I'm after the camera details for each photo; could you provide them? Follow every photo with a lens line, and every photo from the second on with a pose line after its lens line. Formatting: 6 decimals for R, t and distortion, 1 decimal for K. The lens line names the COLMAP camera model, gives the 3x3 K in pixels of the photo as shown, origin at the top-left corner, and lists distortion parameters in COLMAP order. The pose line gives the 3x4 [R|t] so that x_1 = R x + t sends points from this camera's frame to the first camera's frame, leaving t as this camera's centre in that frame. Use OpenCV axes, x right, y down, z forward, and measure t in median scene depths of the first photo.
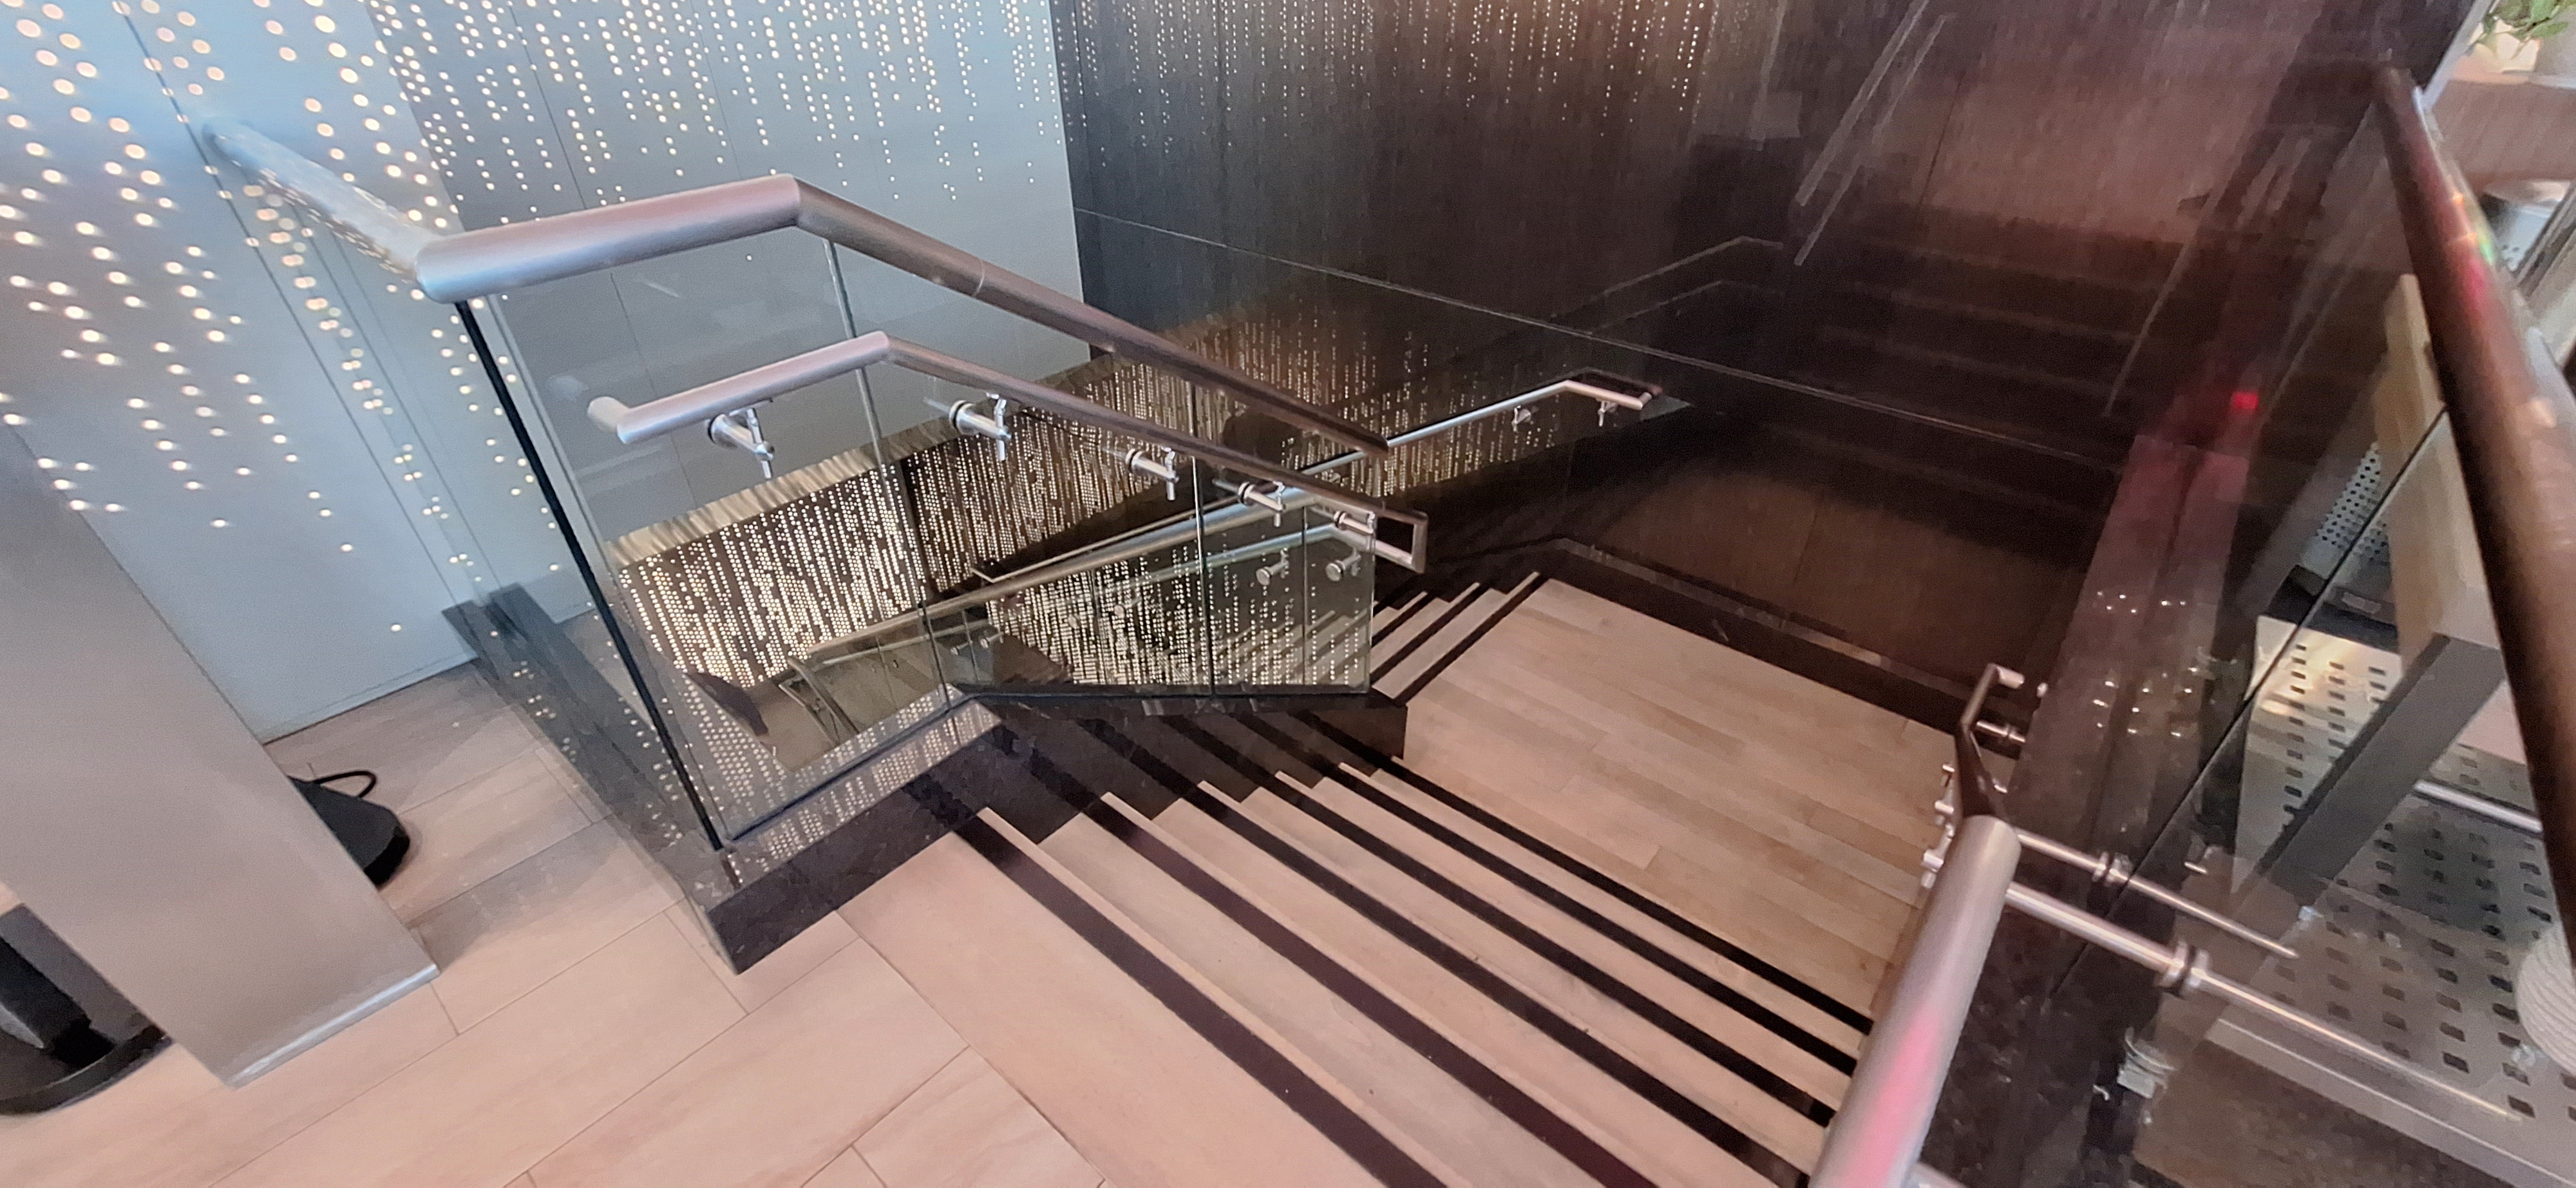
lens RADIAL K [[1026.4, 0, 1291.3], [0, 1026.4, 595.6], [0, 0, 1]] dist [0.002602, 0.000026]
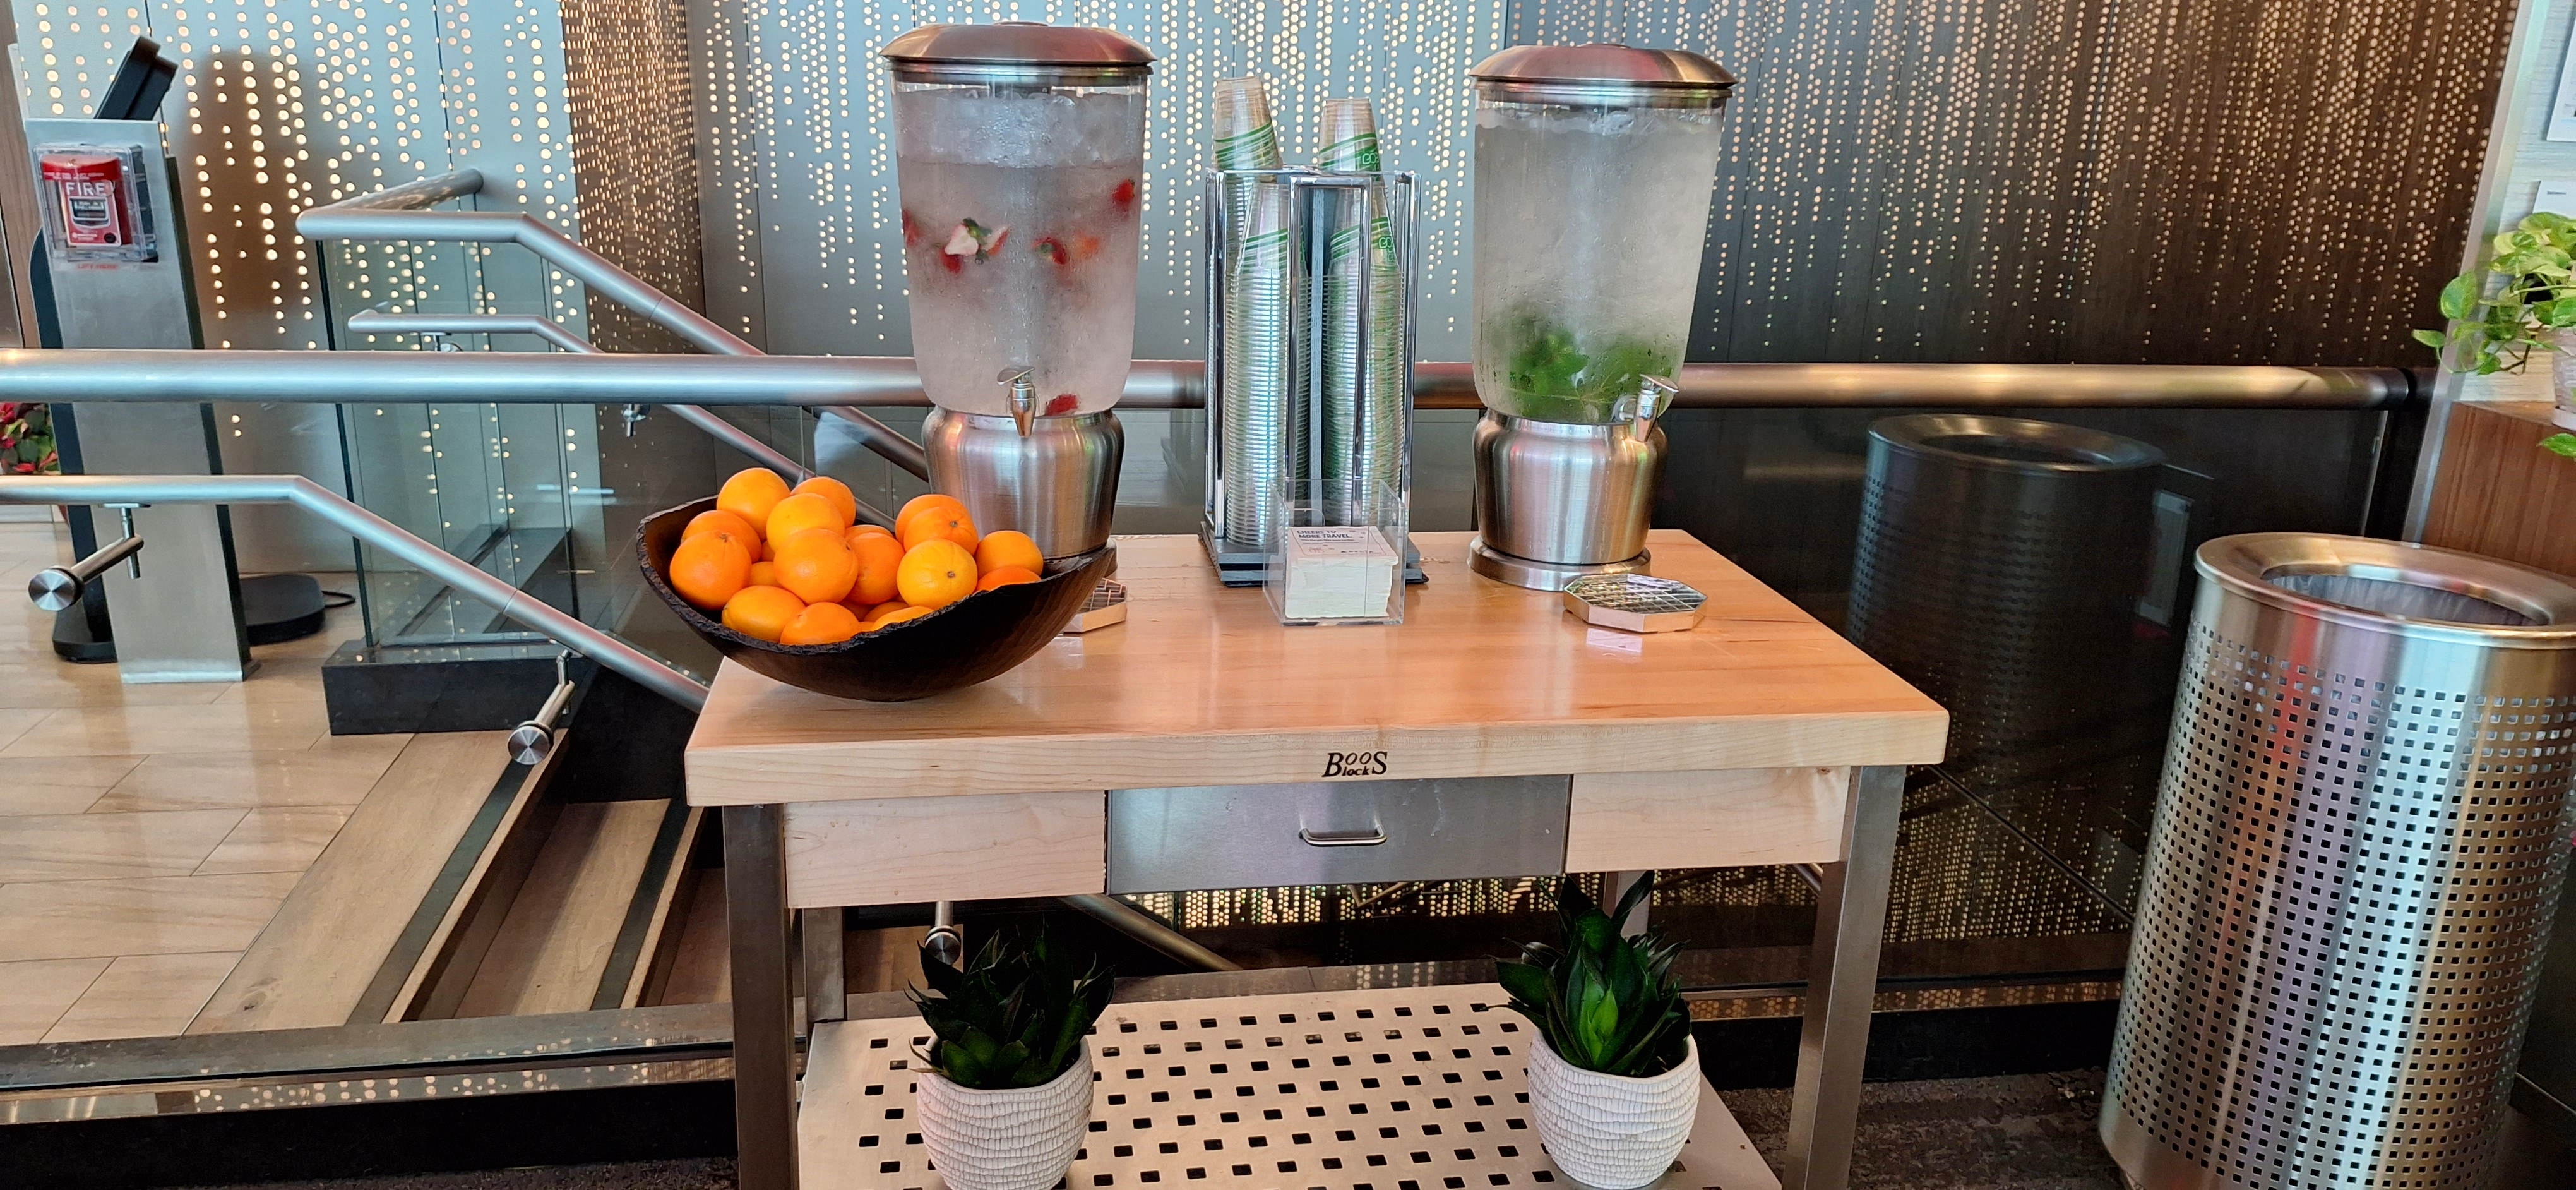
lens RADIAL K [[1801.2, 0, 1285.3], [0, 1801.2, 594.0], [0, 0, 1]] dist [0.046892, 0.000634]
pose [[0.753570, 0.218726, -0.619913, 1.636537], [-0.399672, 0.901153, -0.167886, 0.087174], [0.521915, 0.374275, 0.766500, -0.228947]]
